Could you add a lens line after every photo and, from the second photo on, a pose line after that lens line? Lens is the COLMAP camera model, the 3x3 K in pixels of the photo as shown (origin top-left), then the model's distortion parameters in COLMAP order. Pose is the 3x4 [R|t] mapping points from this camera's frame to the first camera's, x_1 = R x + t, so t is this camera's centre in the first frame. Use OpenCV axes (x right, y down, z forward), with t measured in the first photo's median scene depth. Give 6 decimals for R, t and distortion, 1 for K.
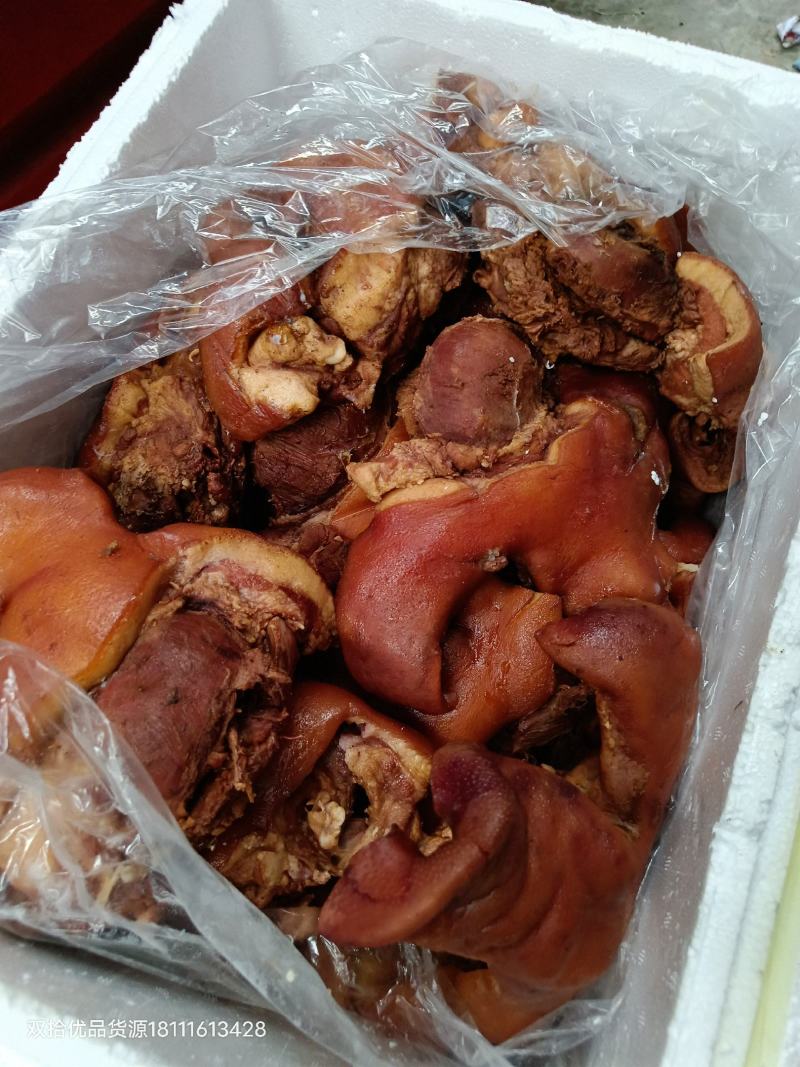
lens RADIAL K [[757.1, 0, 402.1], [0, 757.1, 556.4], [0, 0, 1]] dist [-0.015112, -0.000145]
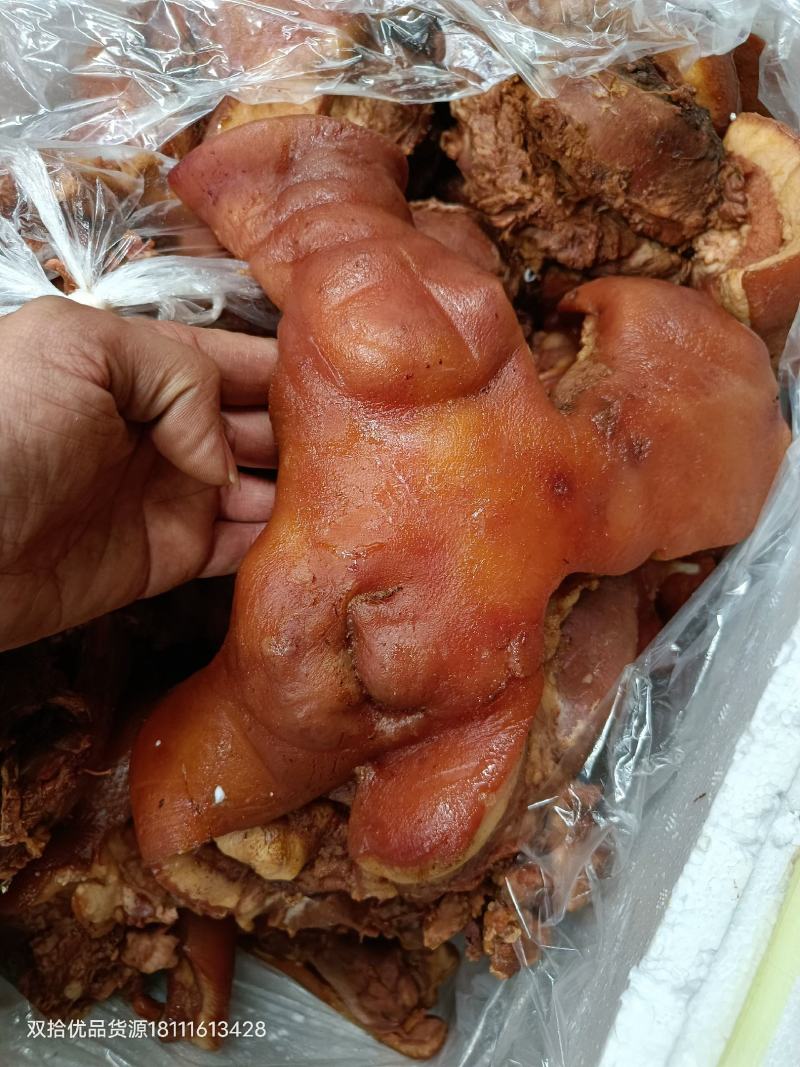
lens RADIAL K [[757.1, 0, 402.1], [0, 757.1, 556.4], [0, 0, 1]] dist [-0.015112, -0.000145]
pose [[0.992323, 0.081380, -0.093125, 0.174172], [-0.066657, 0.986202, 0.151537, -0.092082], [0.104172, -0.144166, 0.984055, 0.247481]]
